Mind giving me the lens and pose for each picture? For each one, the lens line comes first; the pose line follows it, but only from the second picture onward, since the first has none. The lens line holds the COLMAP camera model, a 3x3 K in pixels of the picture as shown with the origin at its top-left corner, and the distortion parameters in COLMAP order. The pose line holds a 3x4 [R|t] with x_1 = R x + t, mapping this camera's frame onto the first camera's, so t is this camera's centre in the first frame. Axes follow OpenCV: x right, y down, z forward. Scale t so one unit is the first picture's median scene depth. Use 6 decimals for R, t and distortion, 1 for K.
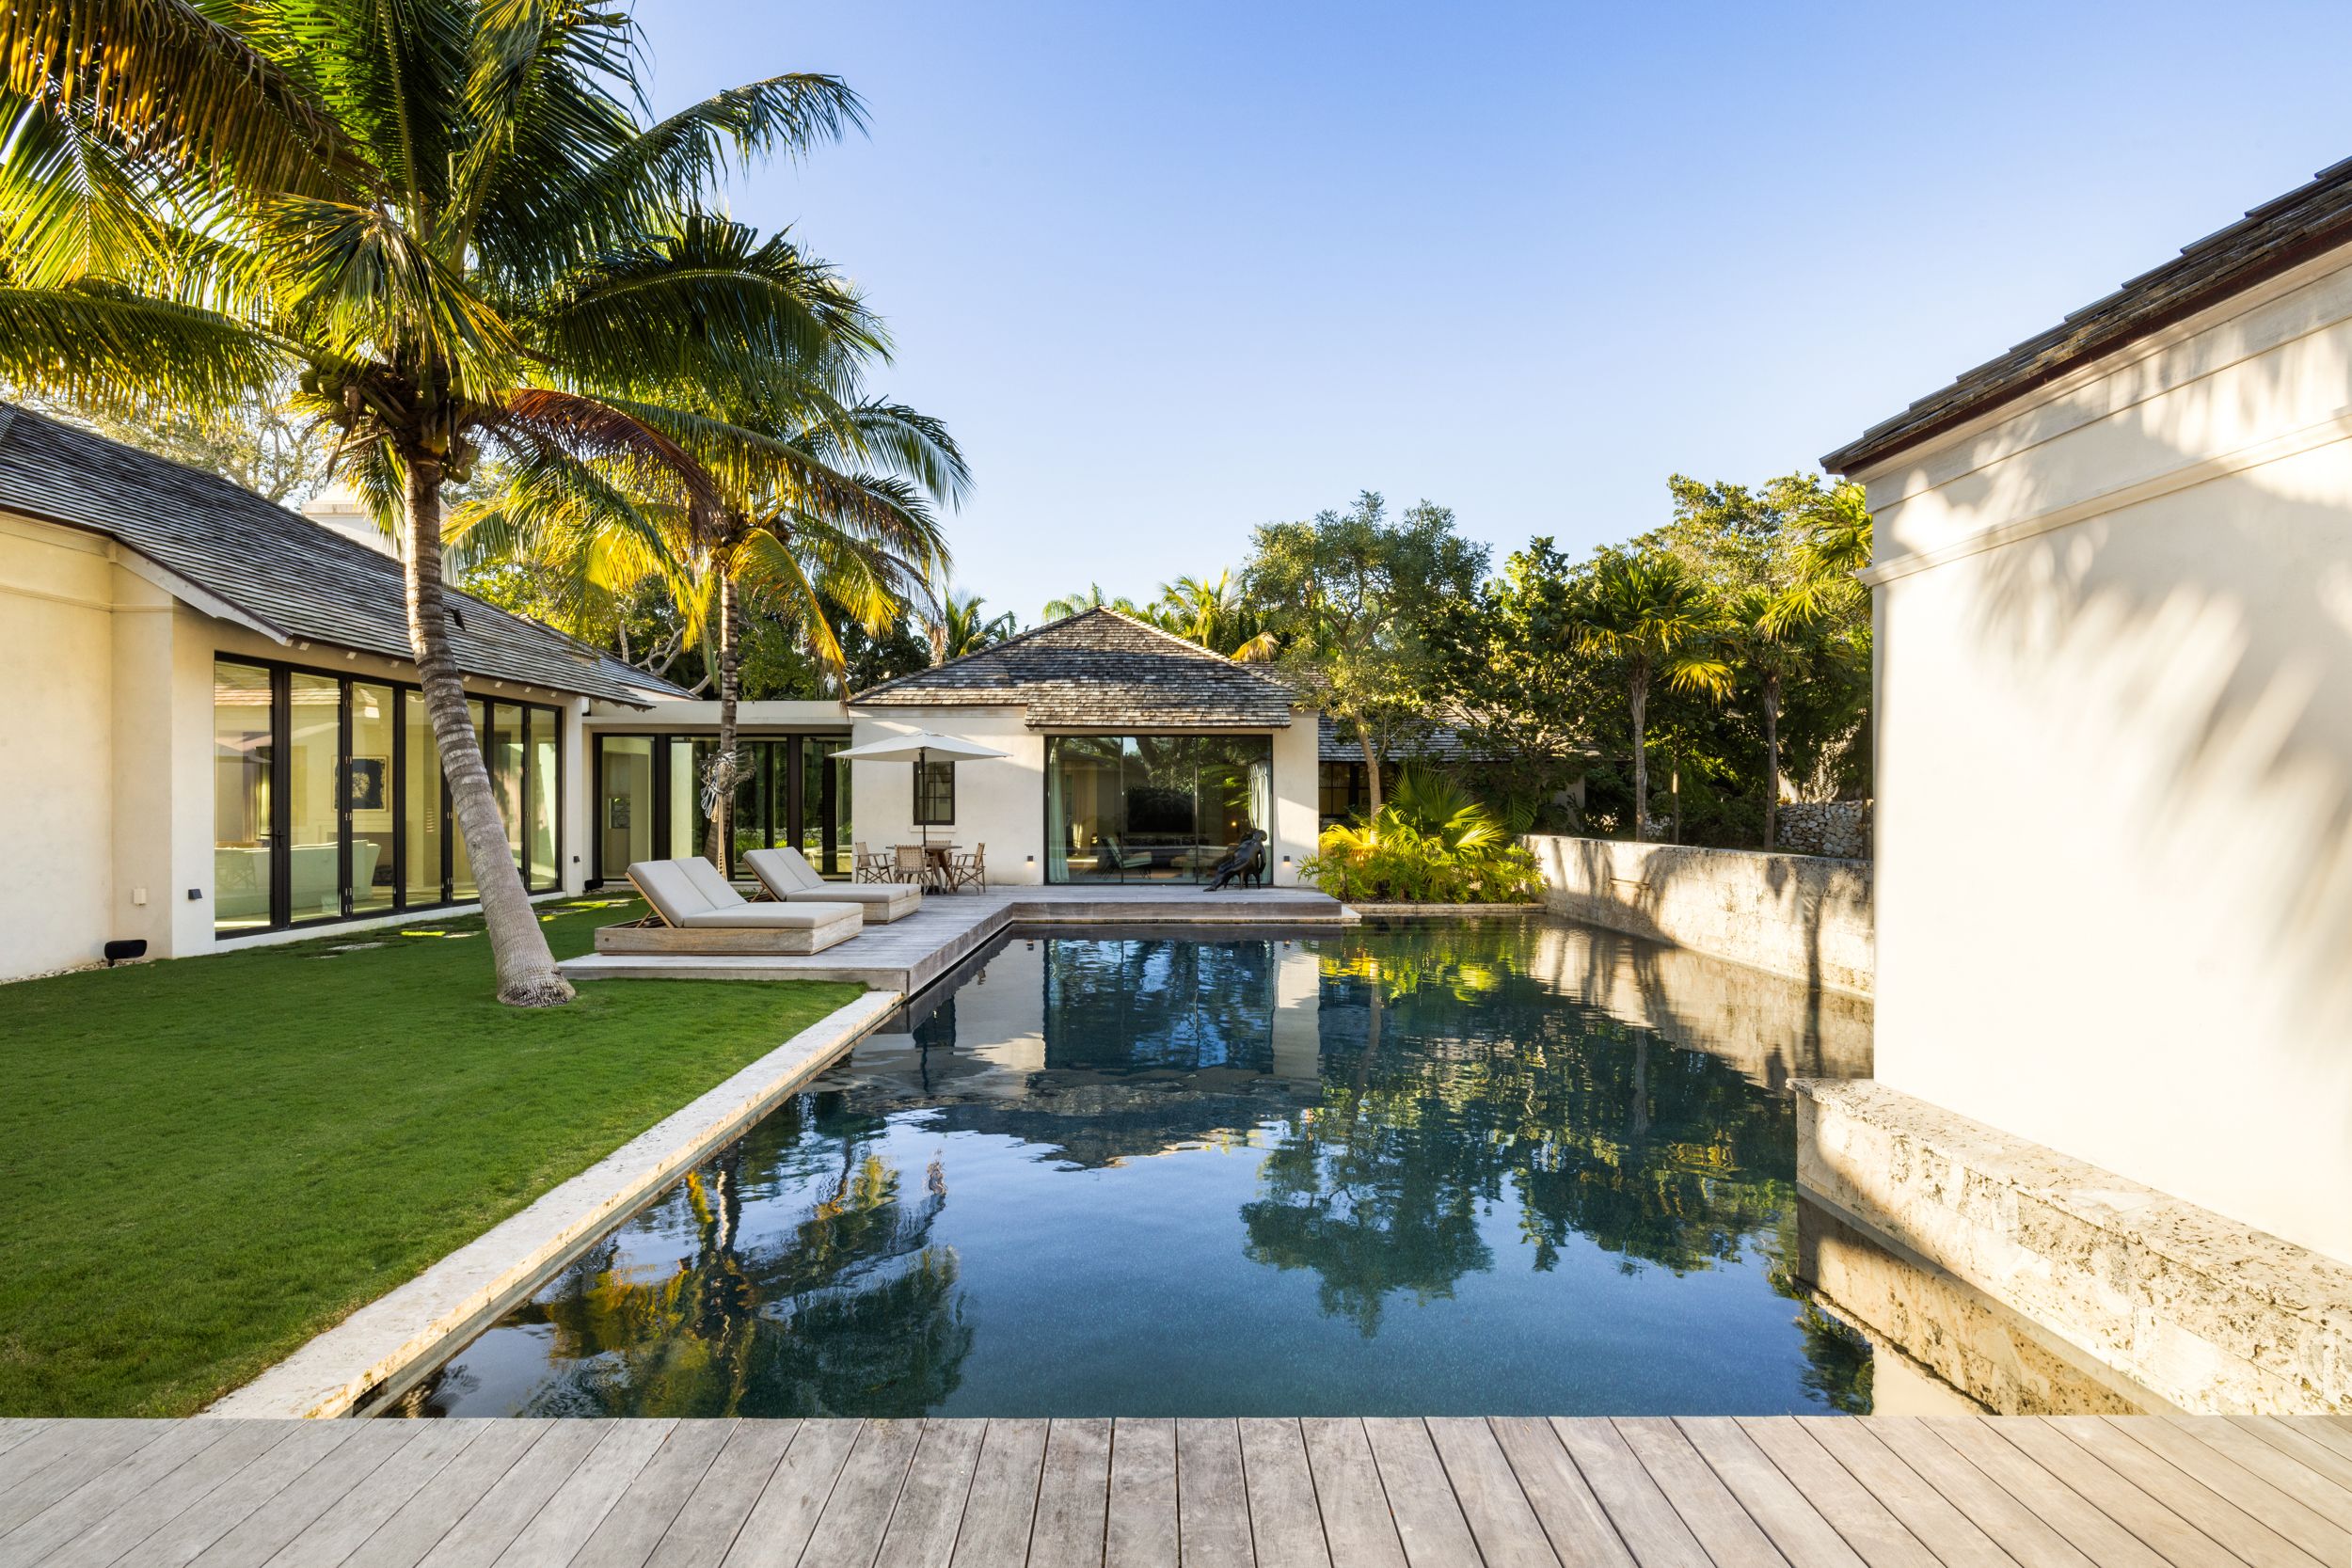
lens RADIAL K [[1048.3, 0, 1171.2], [0, 1048.3, 801.3], [0, 0, 1]] dist [0.000164, -0.000077]
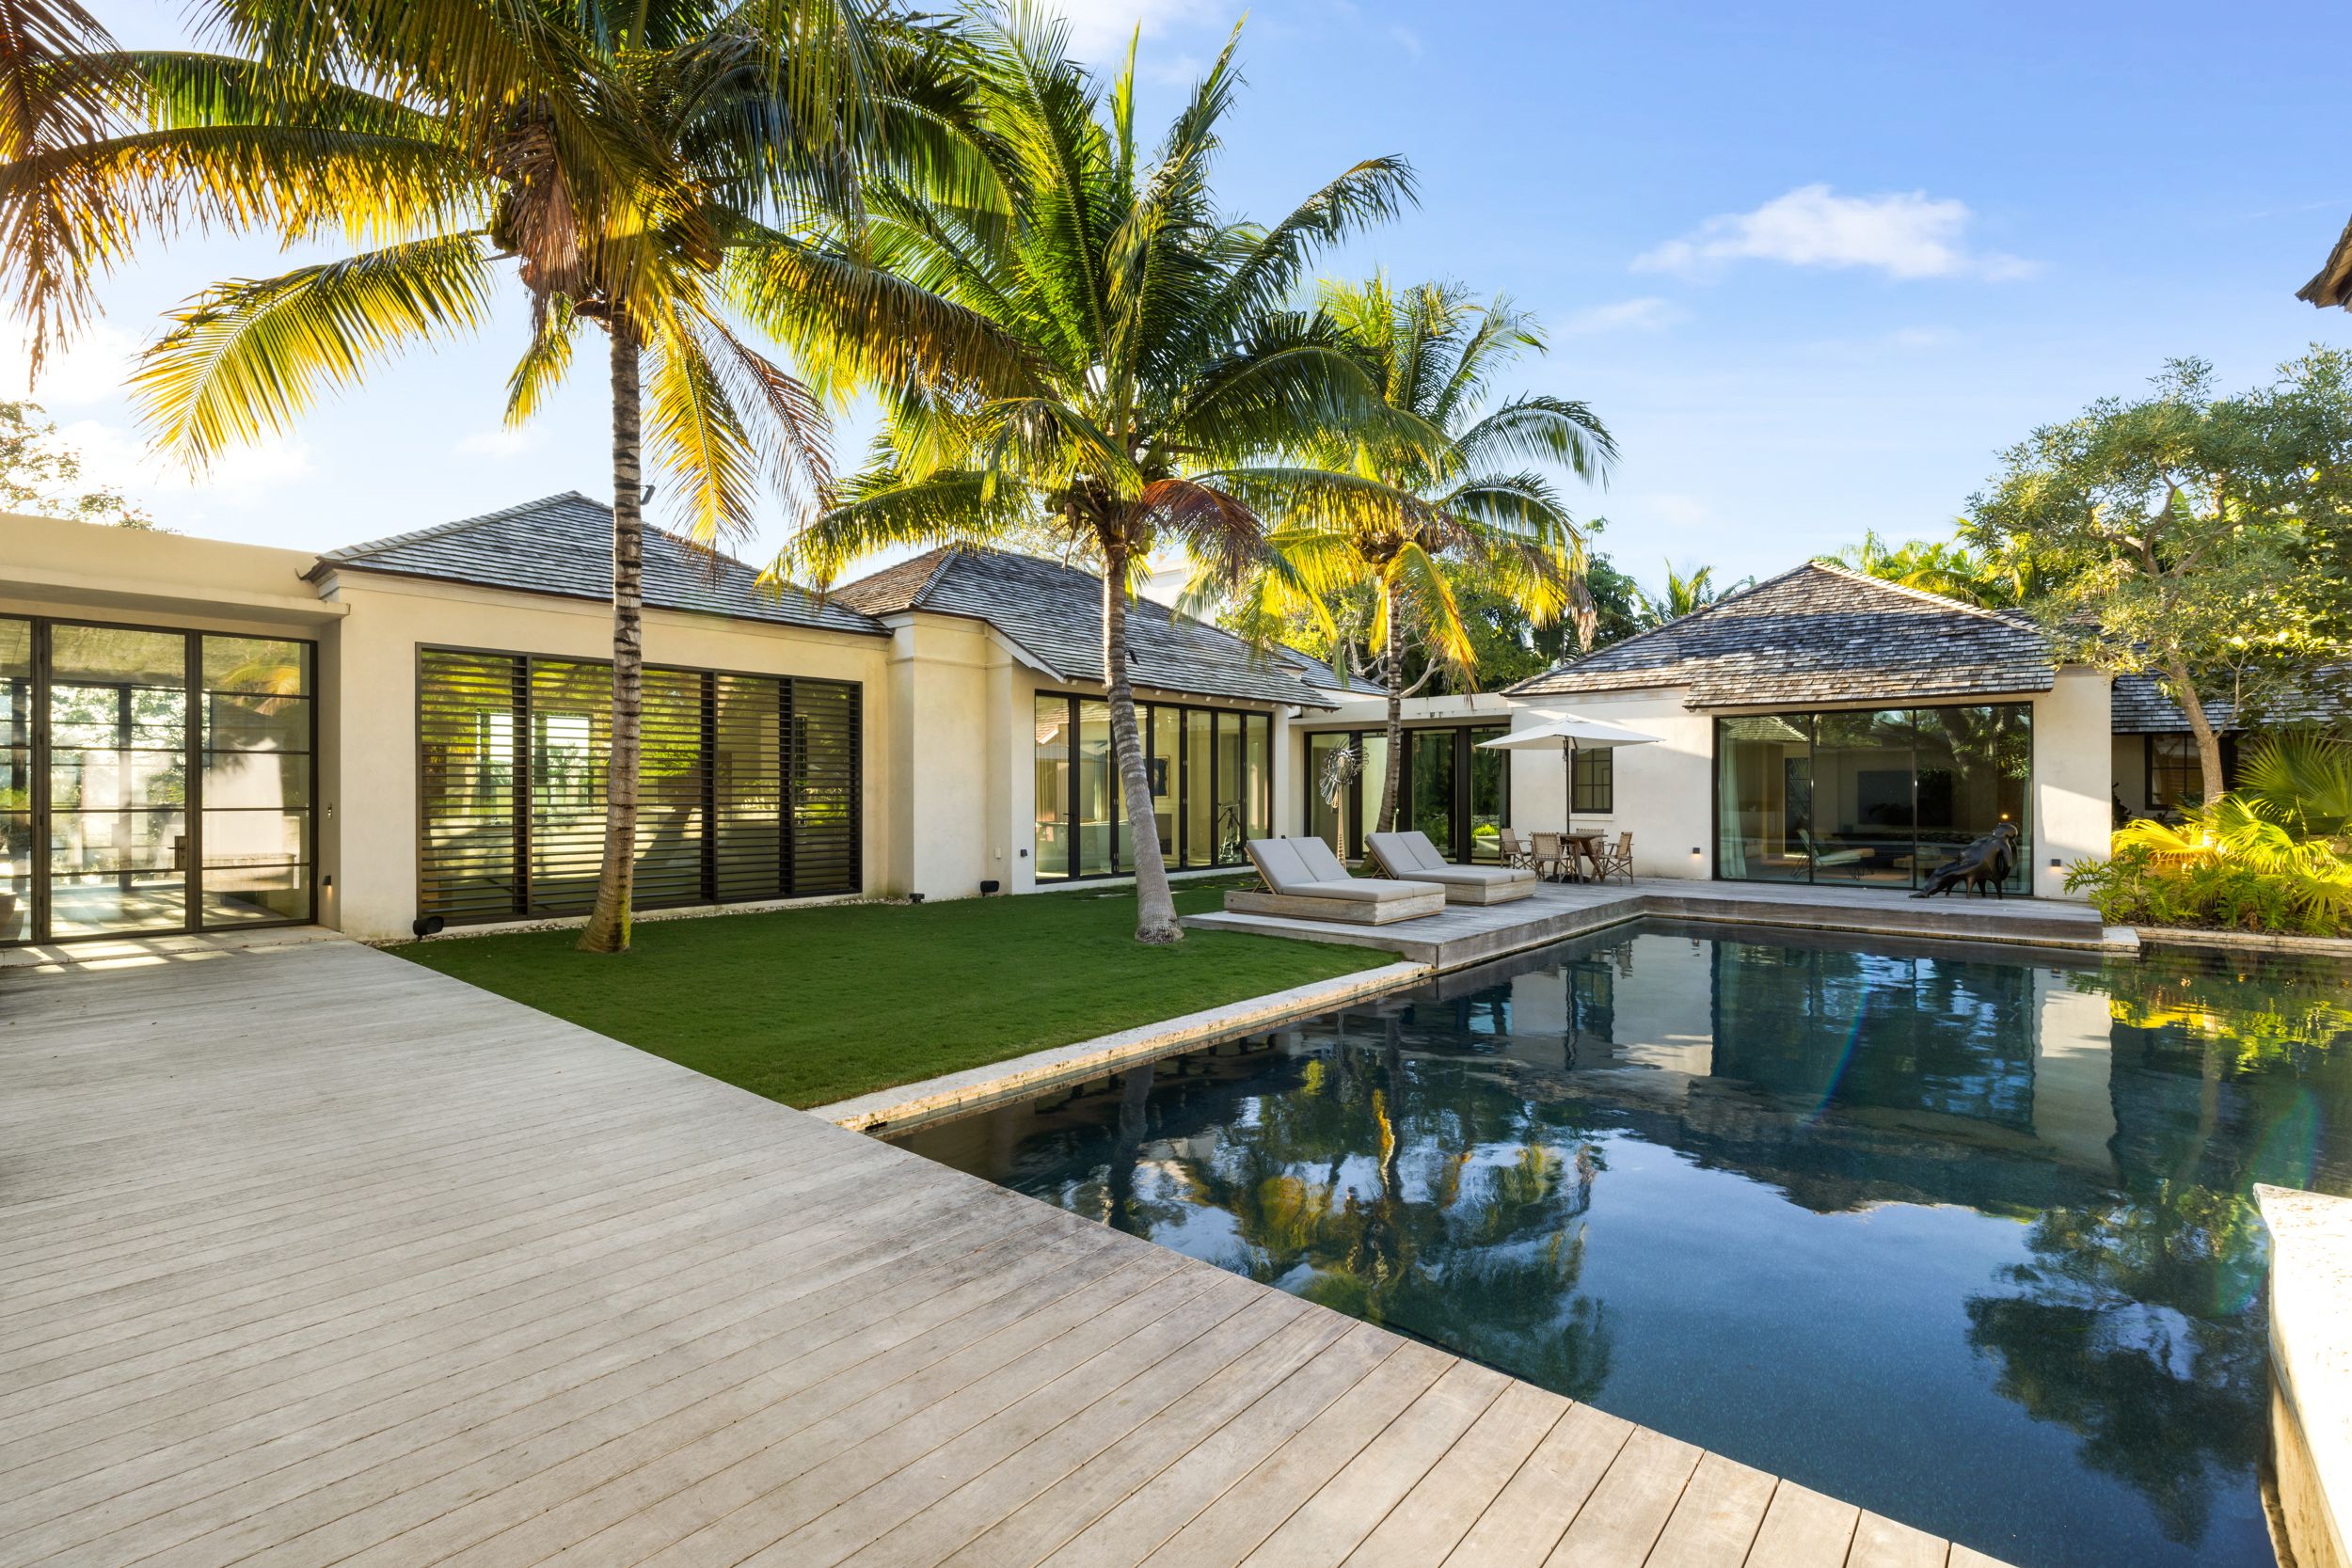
lens RADIAL K [[1061.6, 0, 1176.0], [0, 1061.6, 784.0], [0, 0, 1]] dist [0.001199, 0.000229]
pose [[0.758769, -0.005954, -0.651332, 0.135894], [0.003373, 0.999981, -0.005211, -0.000738], [0.651351, 0.001757, 0.758775, -0.006064]]
